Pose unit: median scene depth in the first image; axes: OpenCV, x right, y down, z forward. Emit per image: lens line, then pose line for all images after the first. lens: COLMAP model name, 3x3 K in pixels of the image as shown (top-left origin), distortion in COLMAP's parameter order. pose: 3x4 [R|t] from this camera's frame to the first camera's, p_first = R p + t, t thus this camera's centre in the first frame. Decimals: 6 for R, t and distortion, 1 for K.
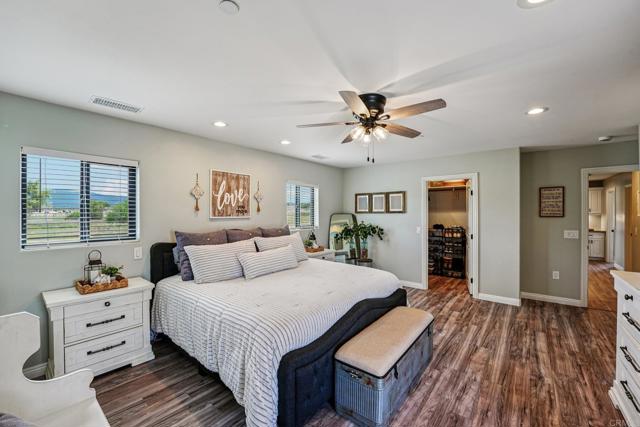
lens RADIAL K [[262.6, 0, 317.8], [0, 262.6, 214.3], [0, 0, 1]] dist [-0.022534, 0.001109]
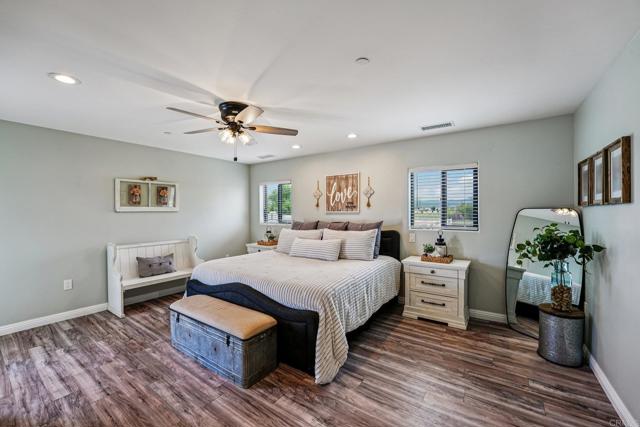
lens RADIAL K [[262.6, 0, 316.1], [0, 262.6, 214.3], [0, 0, 1]] dist [-0.022534, 0.001109]
pose [[0.060121, 0.006580, -0.998169, 0.839468], [-0.007489, 0.999953, 0.006141, 0.015231], [0.998163, 0.007106, 0.060167, 0.795453]]
